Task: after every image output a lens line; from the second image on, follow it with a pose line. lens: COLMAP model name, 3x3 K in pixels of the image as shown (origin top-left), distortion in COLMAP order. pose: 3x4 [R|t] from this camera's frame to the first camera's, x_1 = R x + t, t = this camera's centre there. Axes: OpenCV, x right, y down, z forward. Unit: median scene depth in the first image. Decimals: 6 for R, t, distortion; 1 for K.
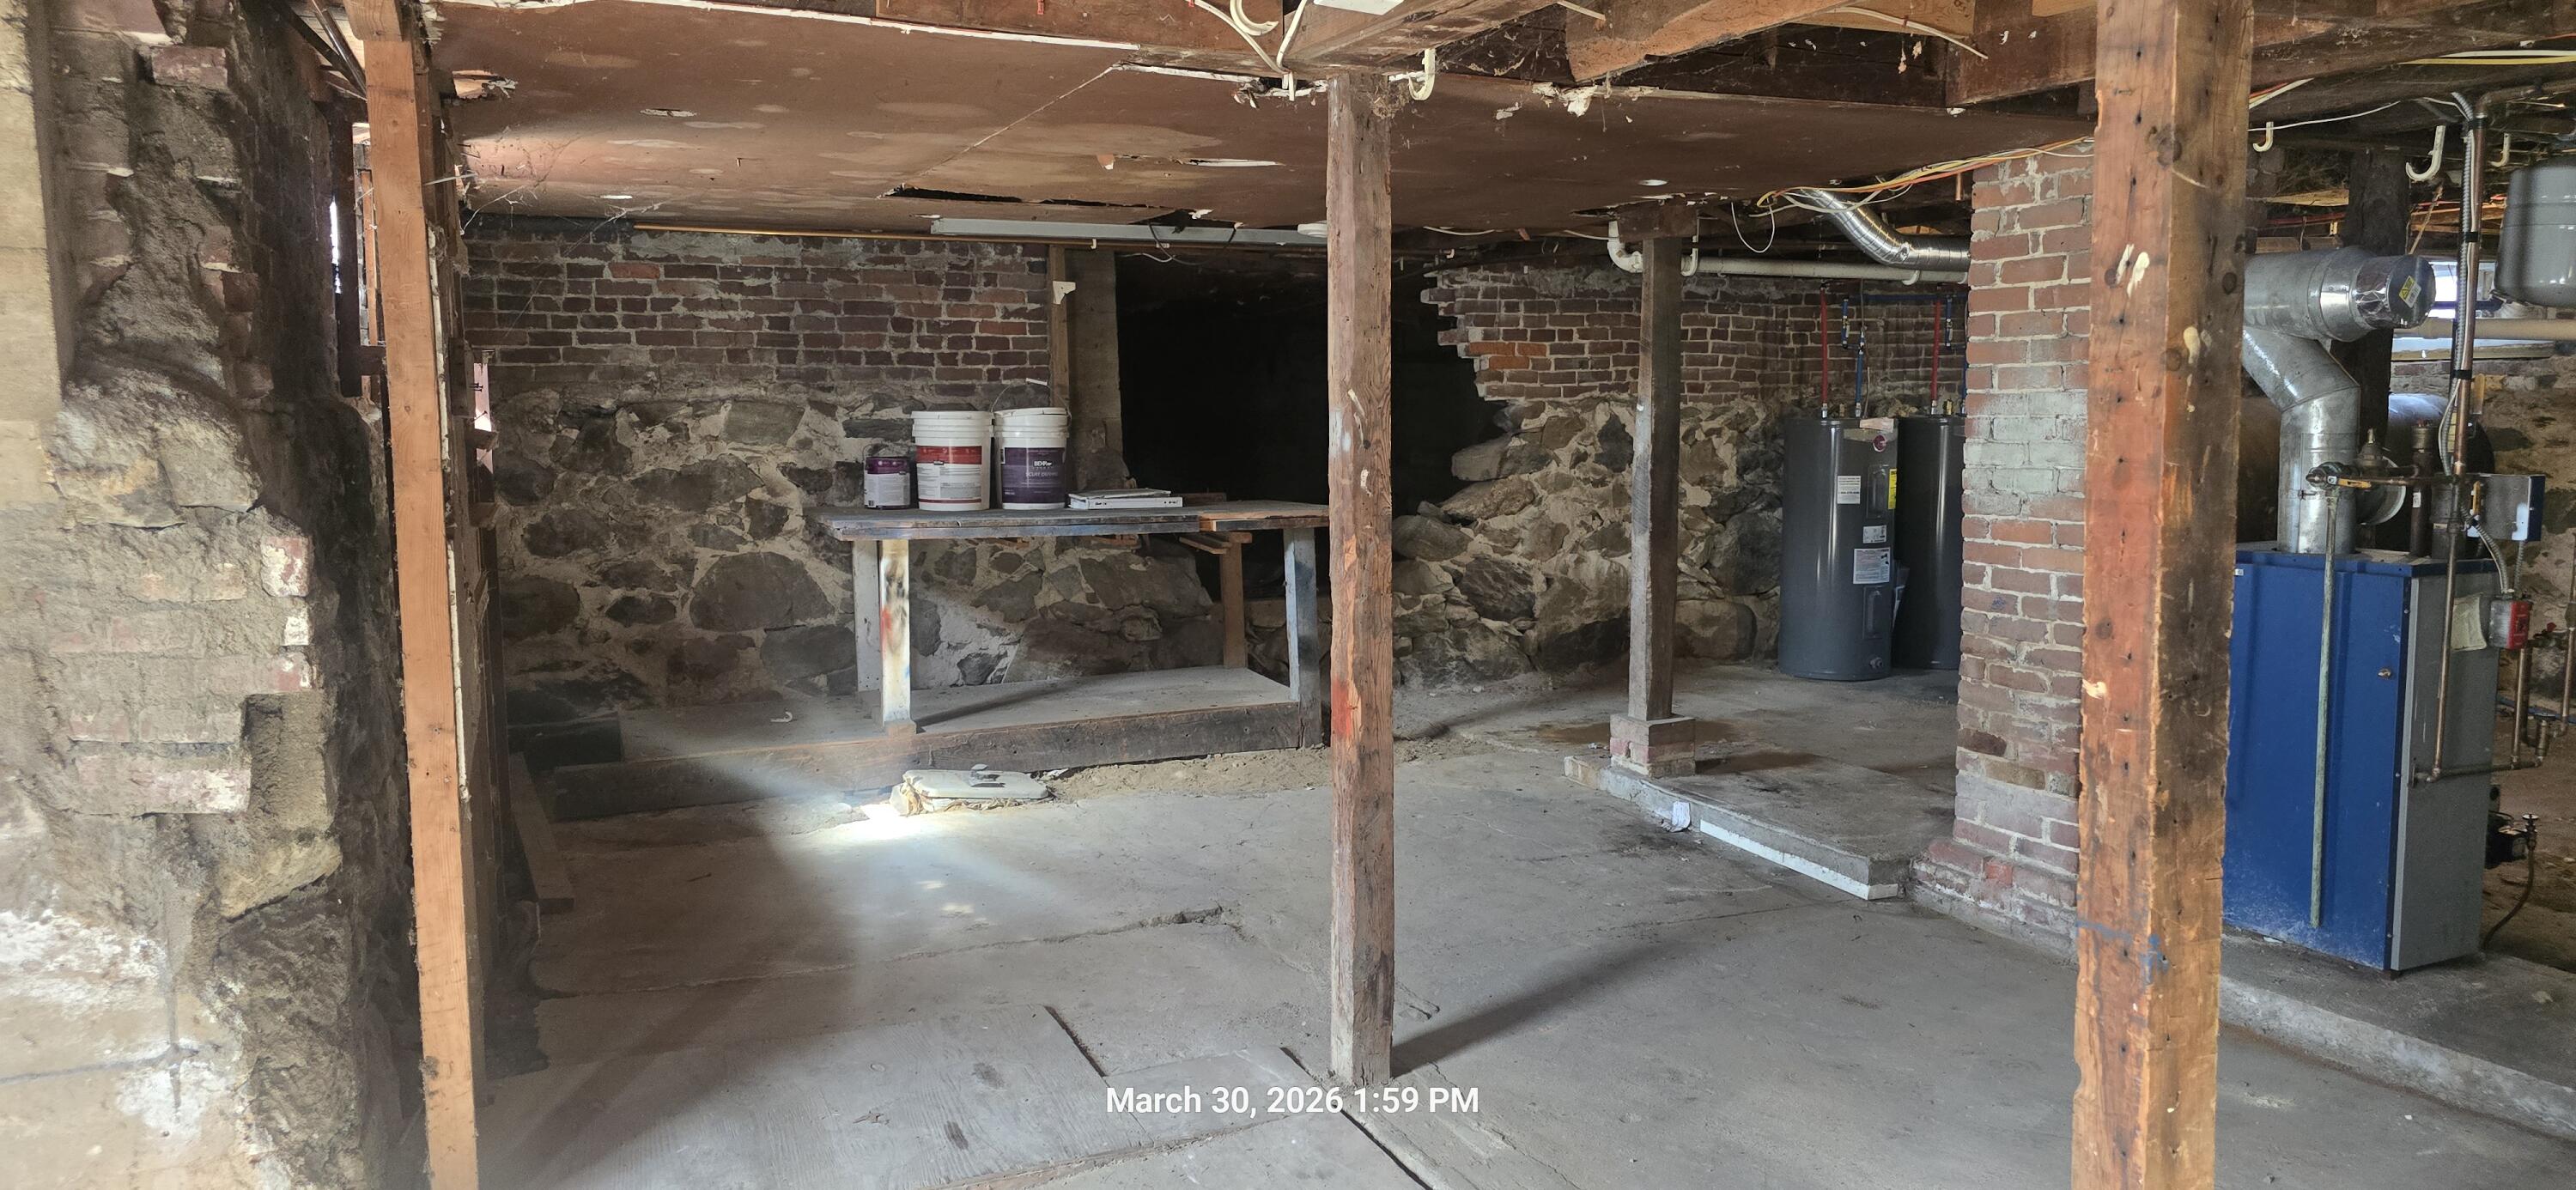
lens RADIAL K [[1702.0, 0, 1293.0], [0, 1702.0, 586.2], [0, 0, 1]] dist [0.036776, -0.002168]
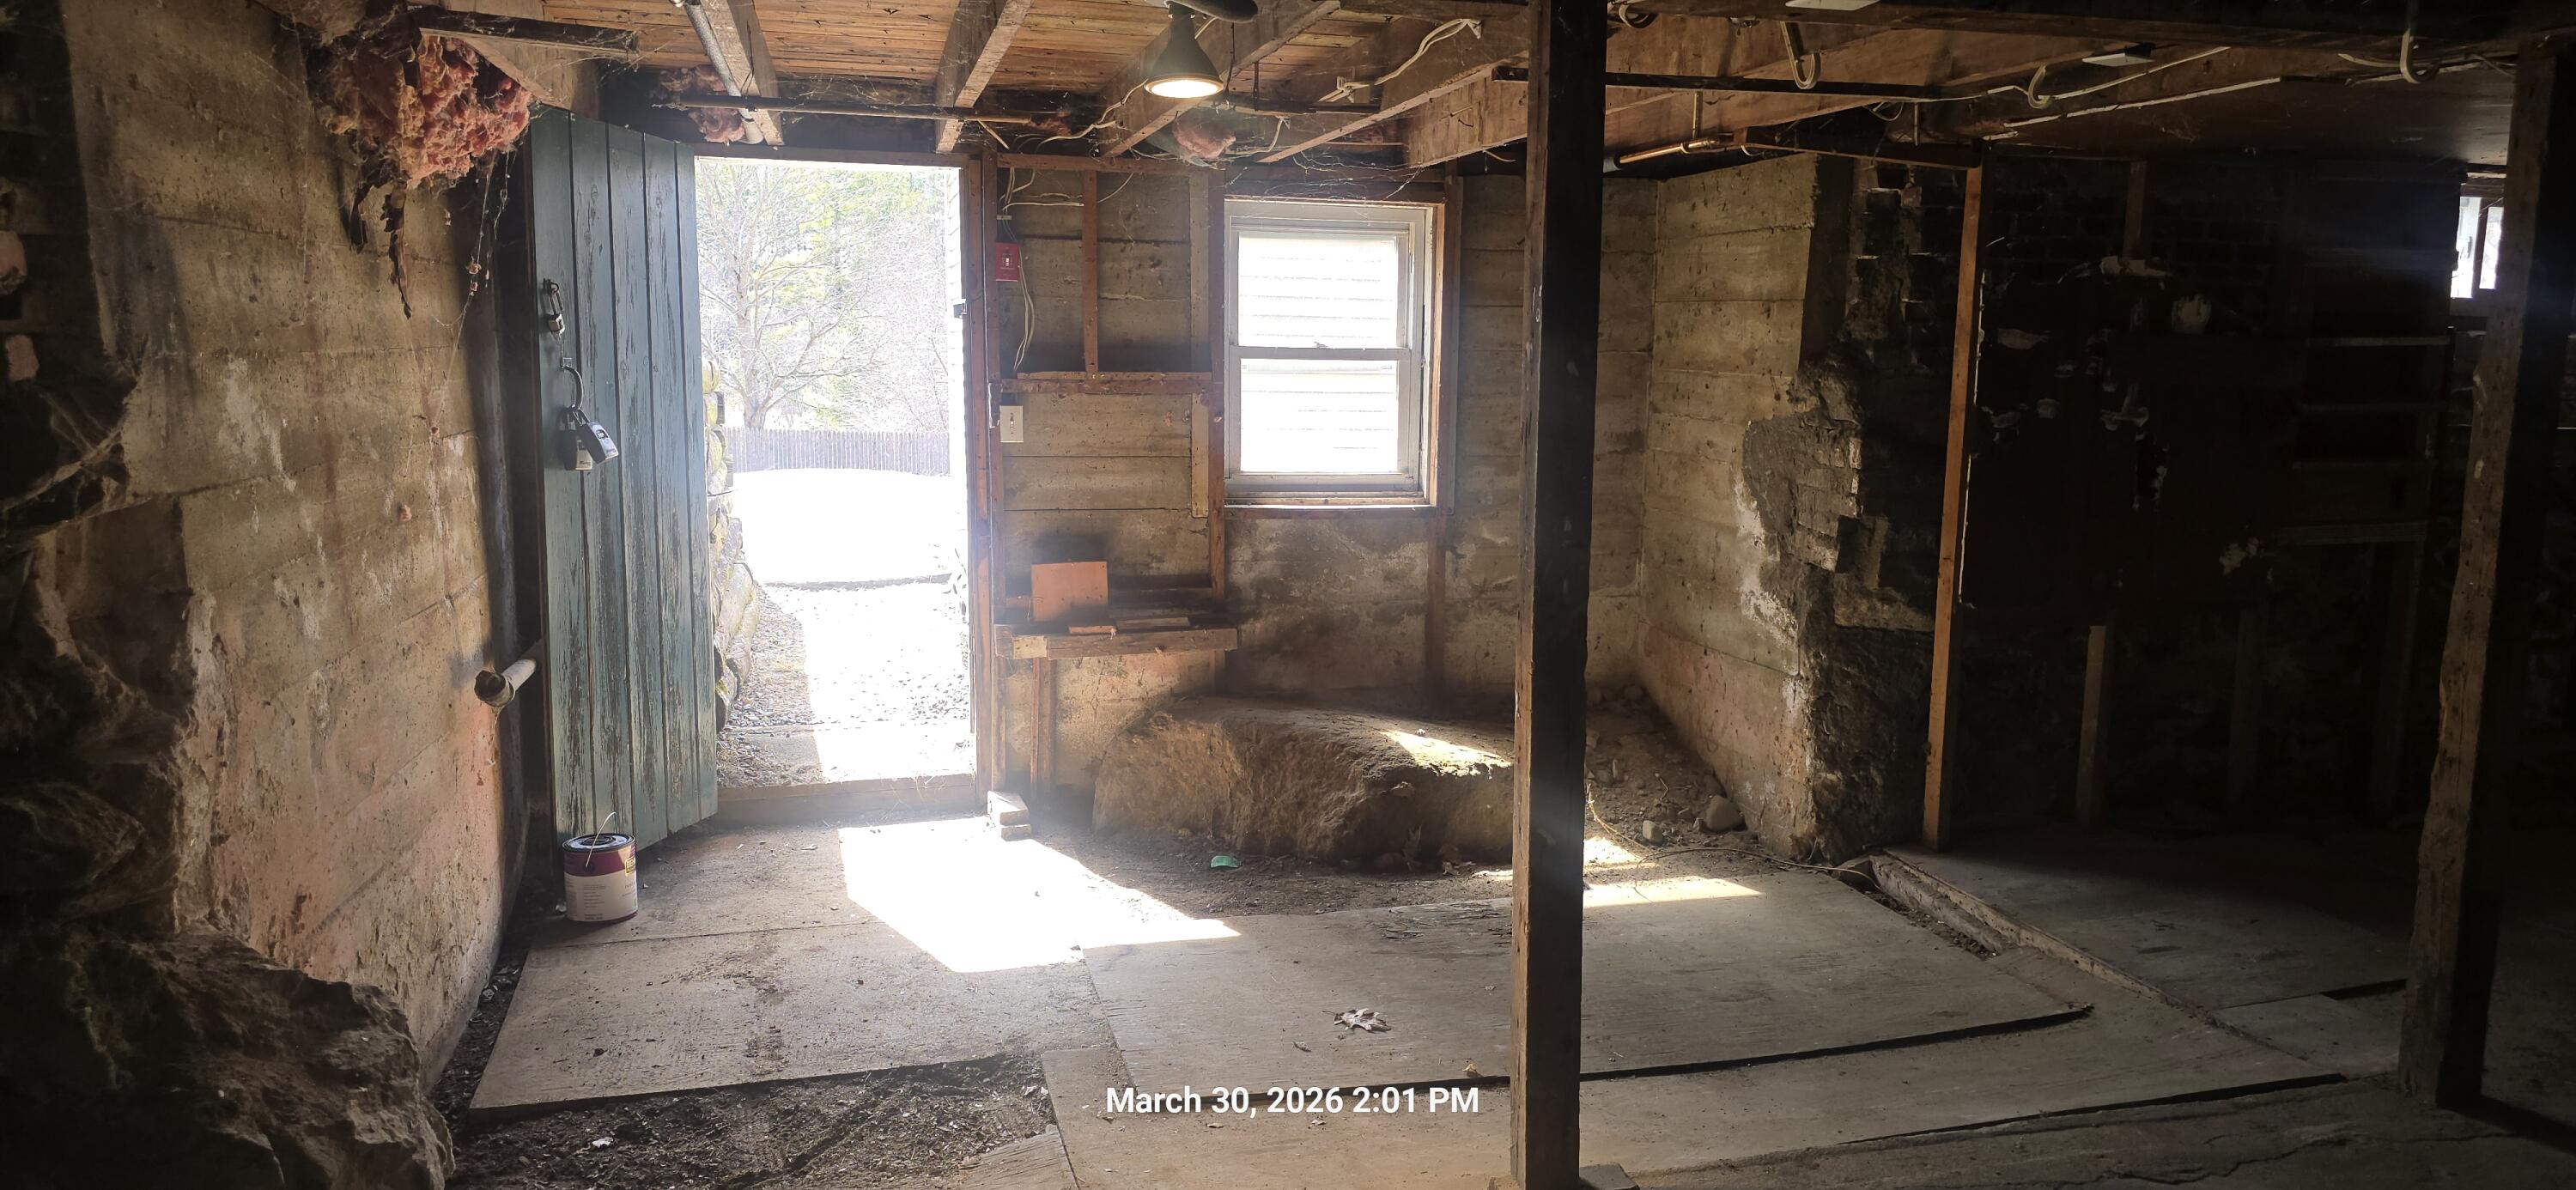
lens RADIAL K [[1702.0, 0, 1288.4], [0, 1702.0, 592.4], [0, 0, 1]] dist [0.036776, -0.002168]
pose [[-0.153775, 0.148023, -0.976956, 0.972472], [-0.112581, 0.979652, 0.166152, -0.071734], [0.981671, 0.135537, -0.133981, 0.427460]]
